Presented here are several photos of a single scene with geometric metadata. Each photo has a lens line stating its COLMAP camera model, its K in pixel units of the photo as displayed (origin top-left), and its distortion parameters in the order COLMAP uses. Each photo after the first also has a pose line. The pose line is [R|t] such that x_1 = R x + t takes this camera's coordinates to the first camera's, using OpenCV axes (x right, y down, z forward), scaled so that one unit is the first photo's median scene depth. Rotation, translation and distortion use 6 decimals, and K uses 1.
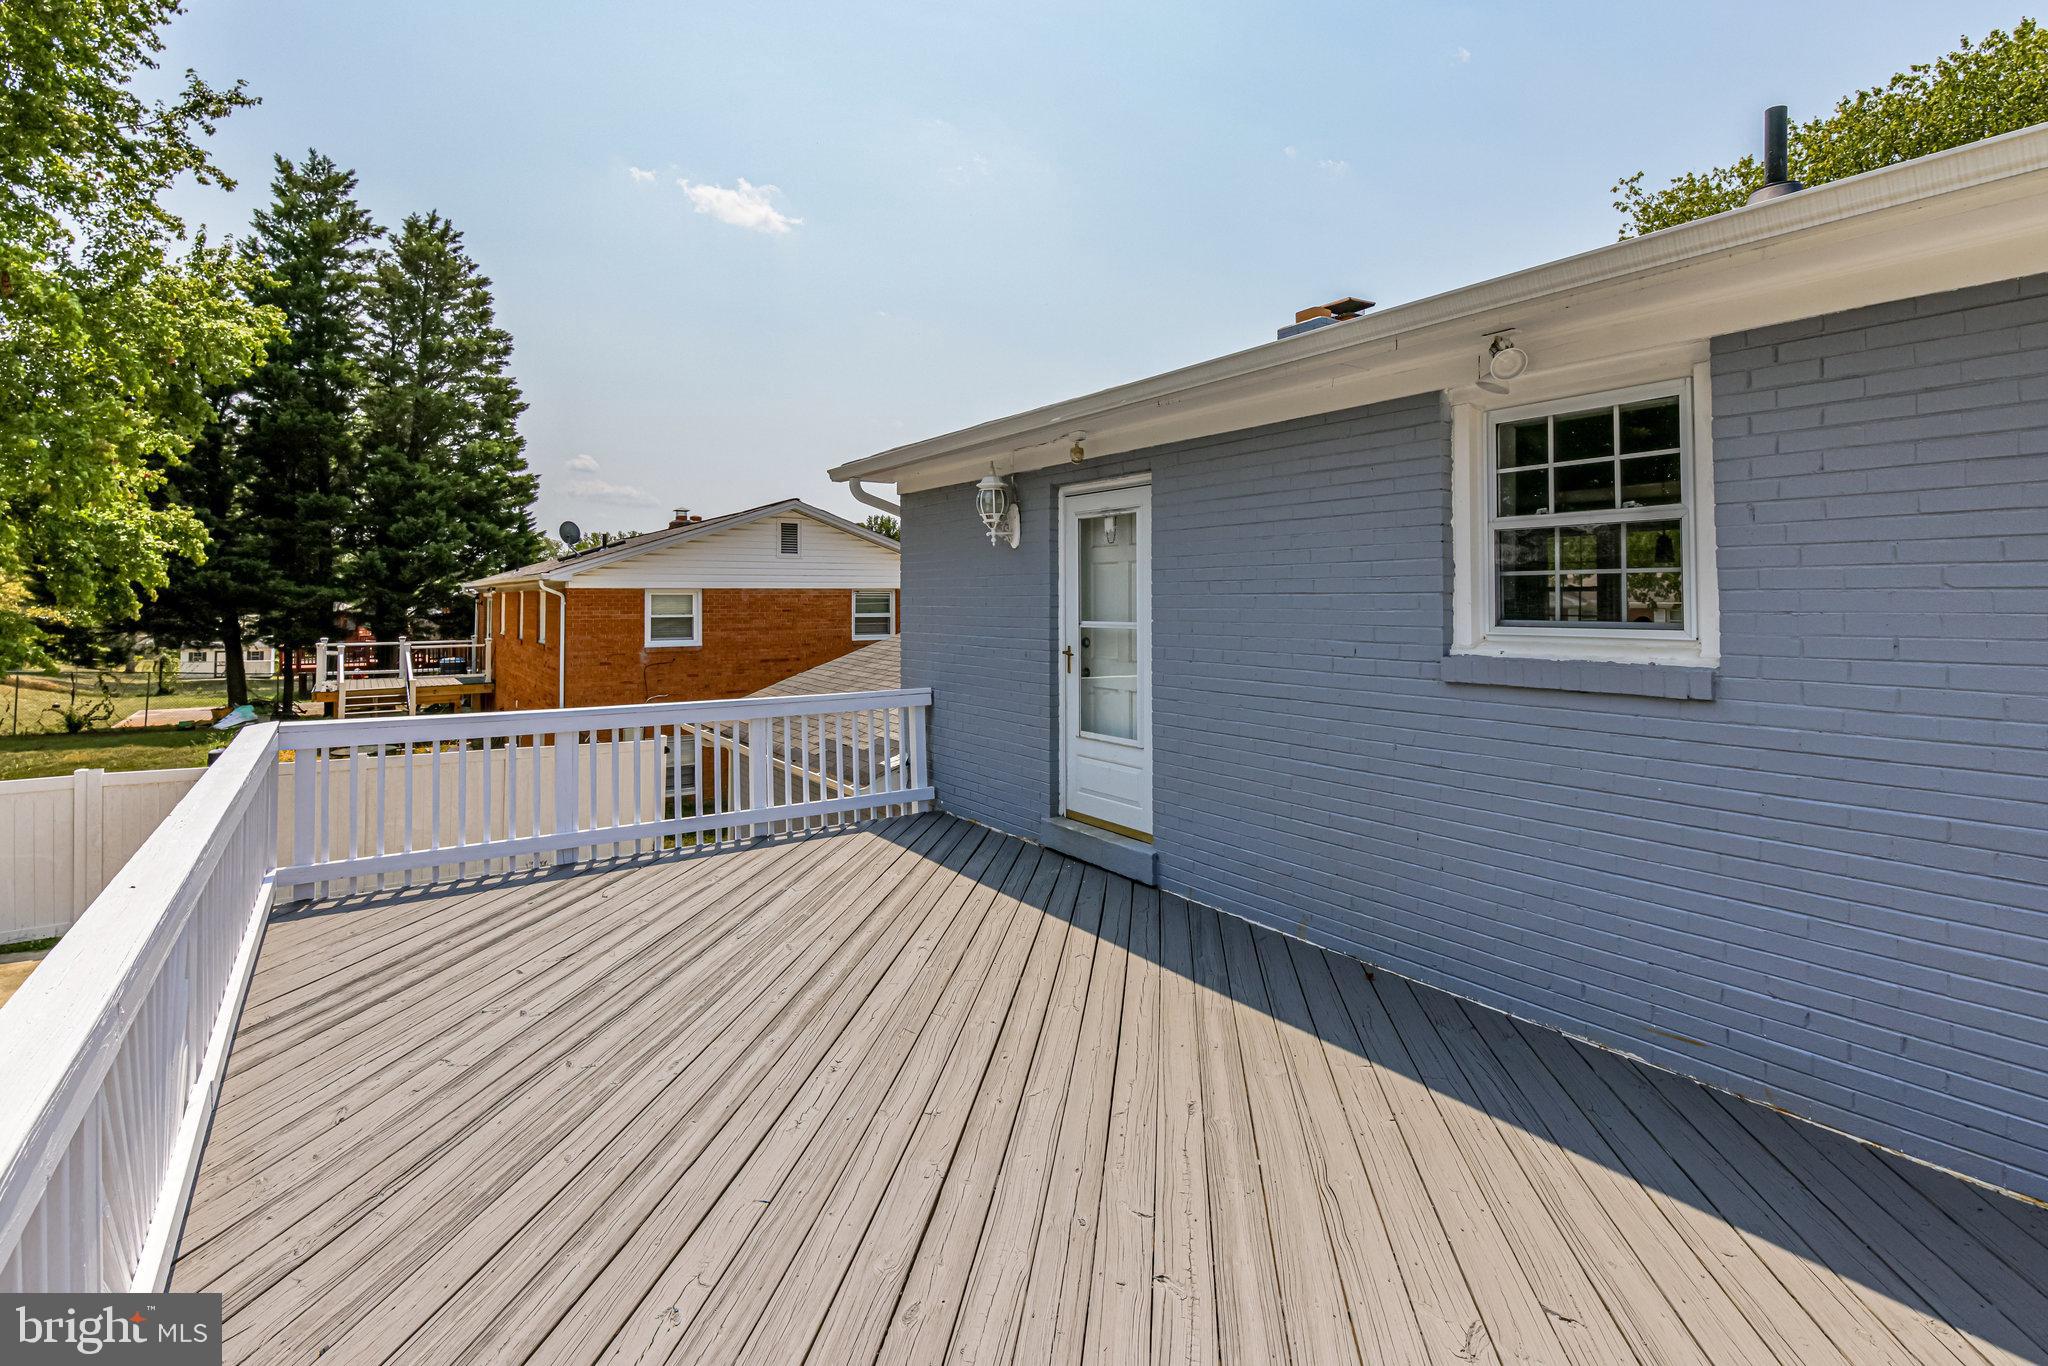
lens RADIAL K [[915.2, 0, 995.3], [0, 915.2, 590.0], [0, 0, 1]] dist [-0.013421, -0.003252]
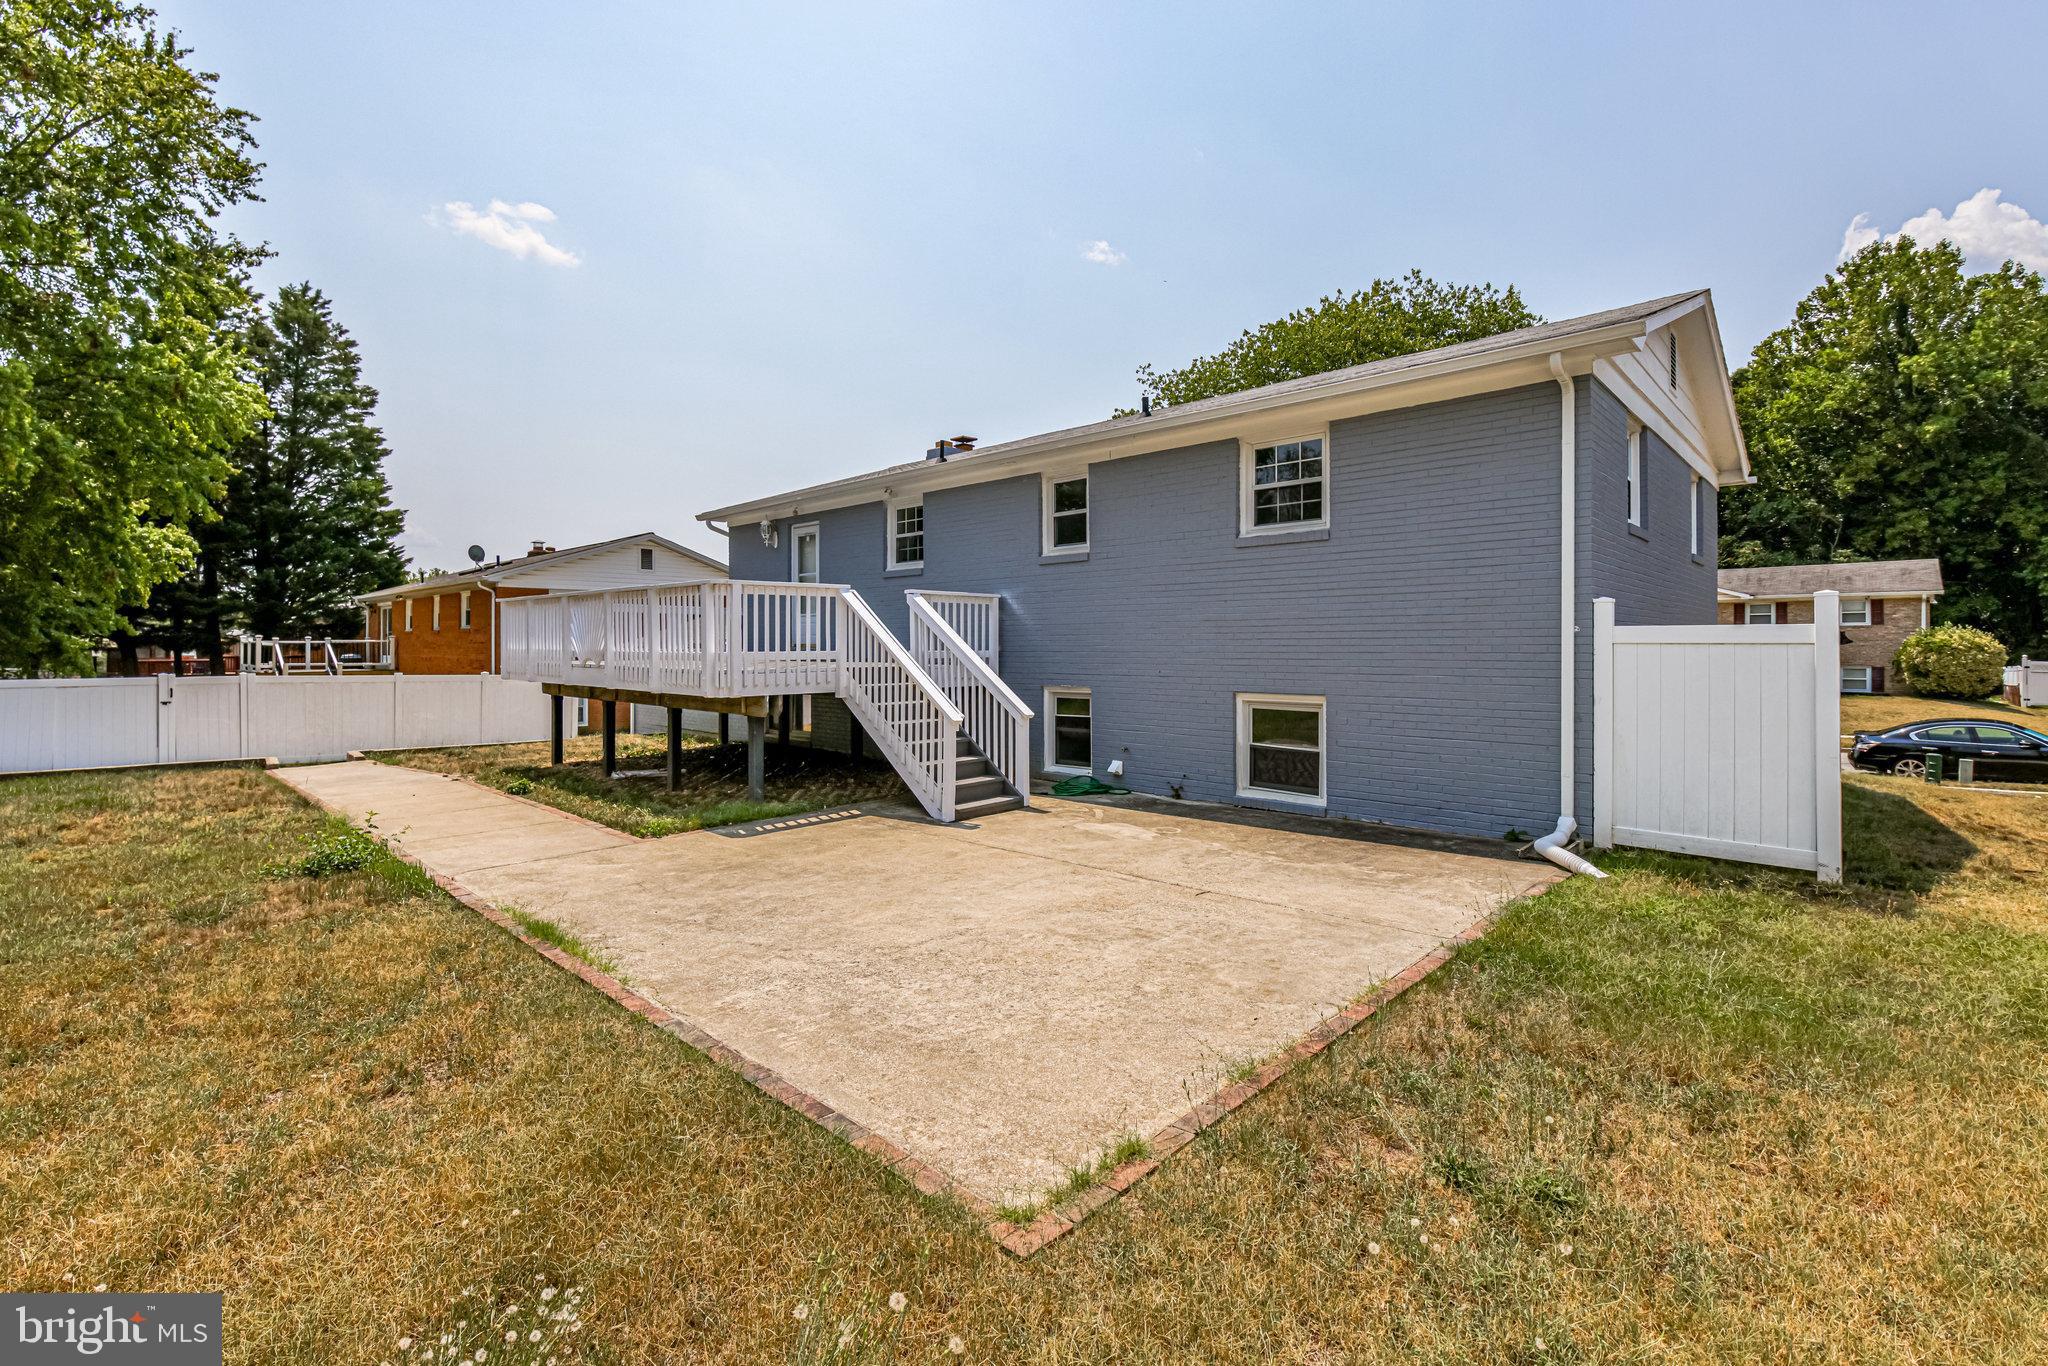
lens RADIAL K [[915.2, 0, 1015.2], [0, 915.2, 661.5], [0, 0, 1]] dist [-0.013421, -0.003252]
pose [[0.977154, -0.002419, 0.212518, 0.047600], [-0.002526, 0.999732, 0.022993, 0.076555], [-0.212517, -0.023005, 0.976887, -0.603558]]
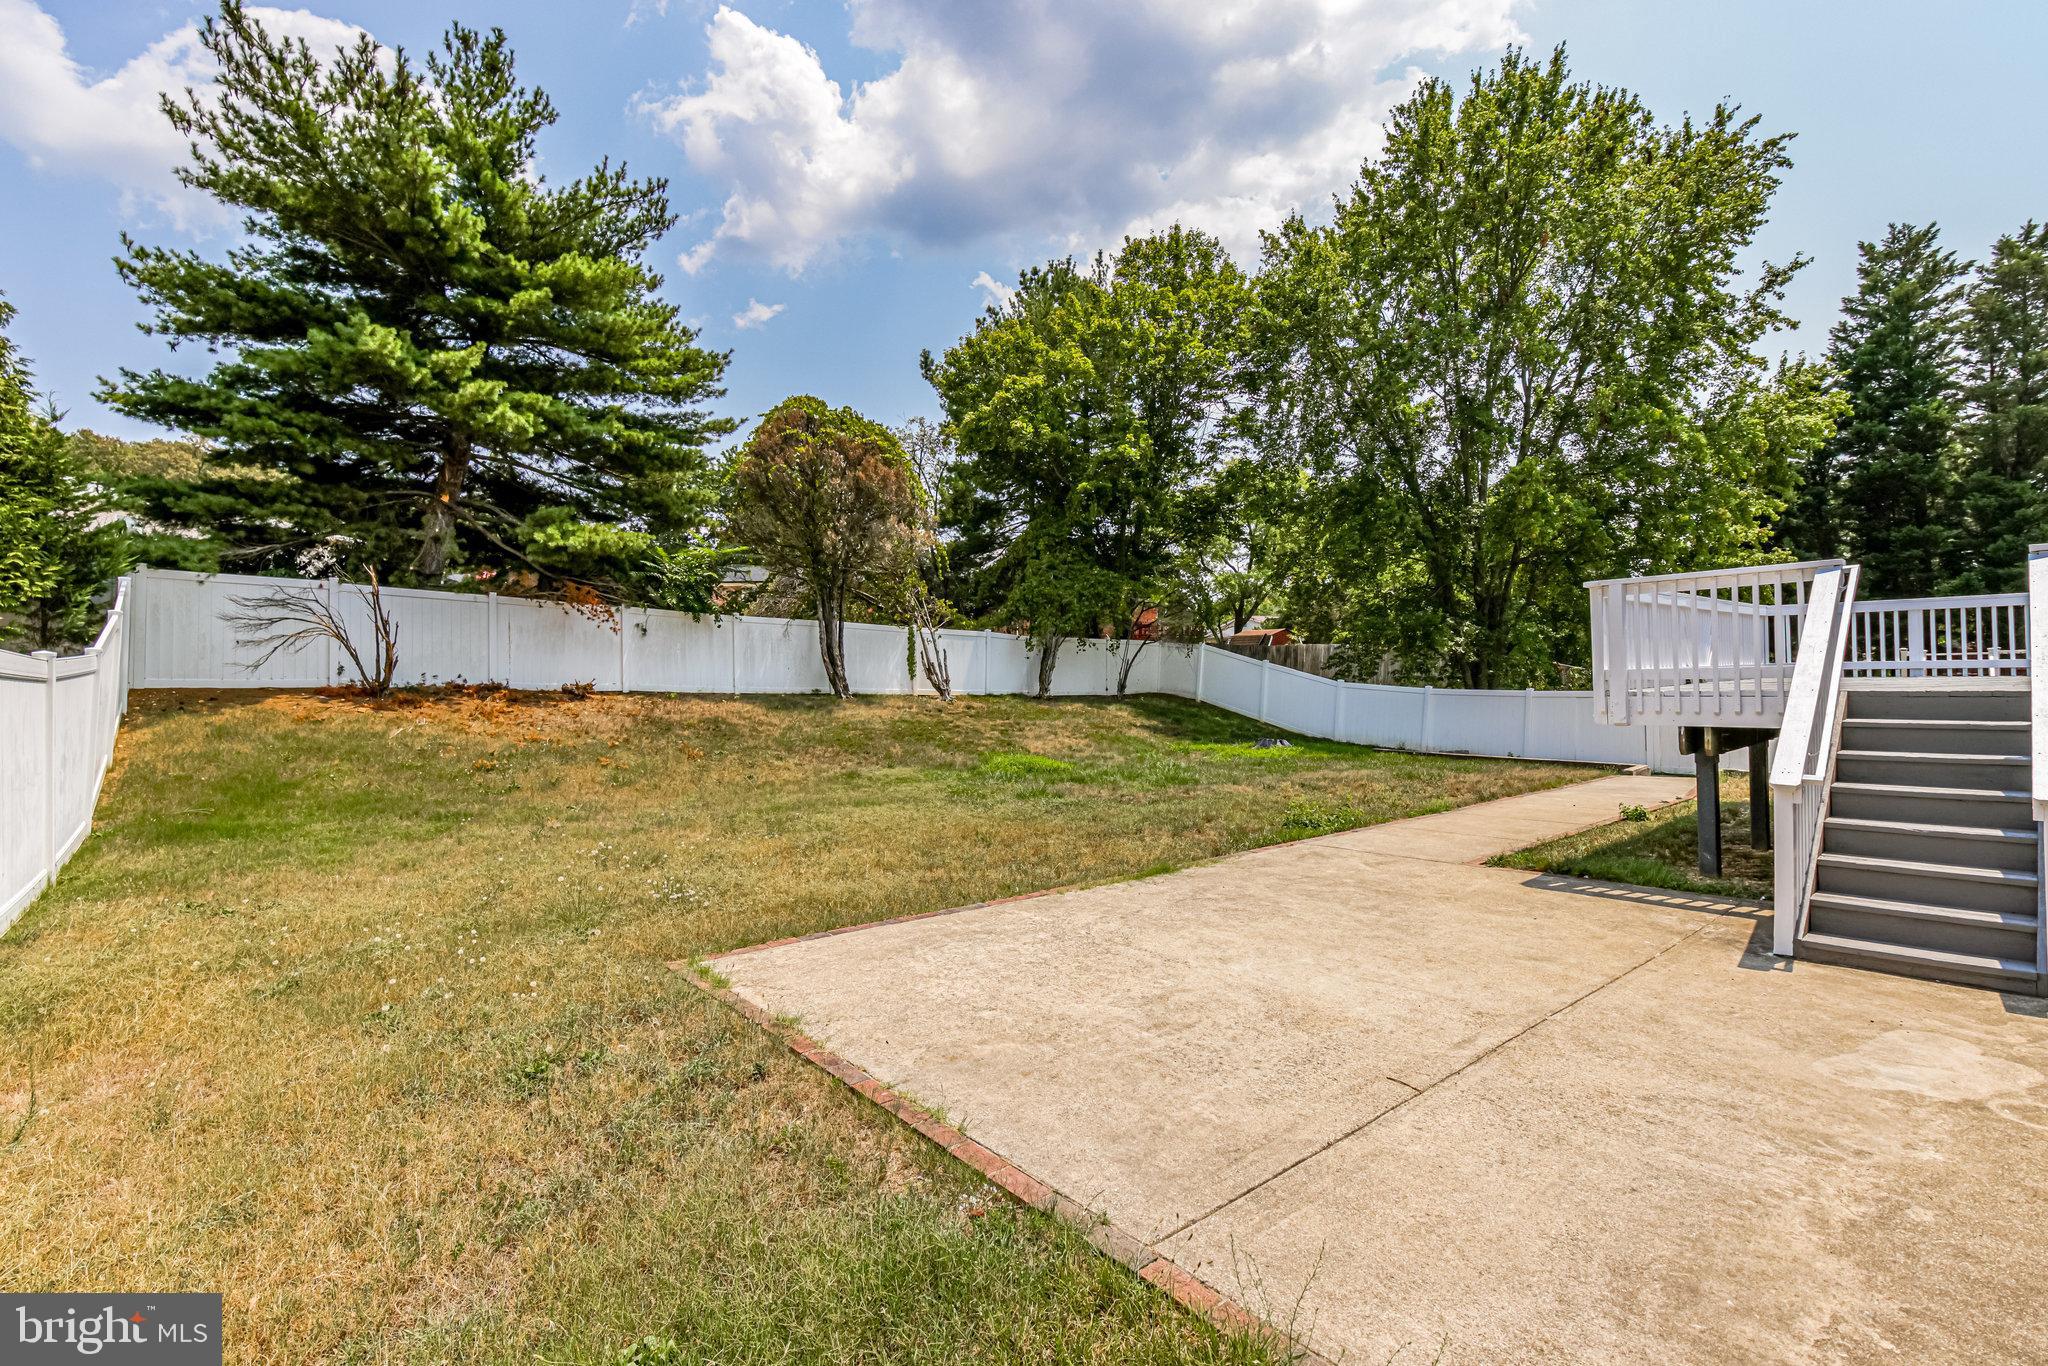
lens RADIAL K [[915.2, 0, 1012.2], [0, 915.2, 674.9], [0, 0, 1]] dist [-0.013421, -0.003252]
pose [[0.102727, -0.002718, -0.994706, 0.408684], [0.026009, 0.999662, -0.000045, 0.078634], [0.994370, -0.025866, 0.102763, -0.372730]]
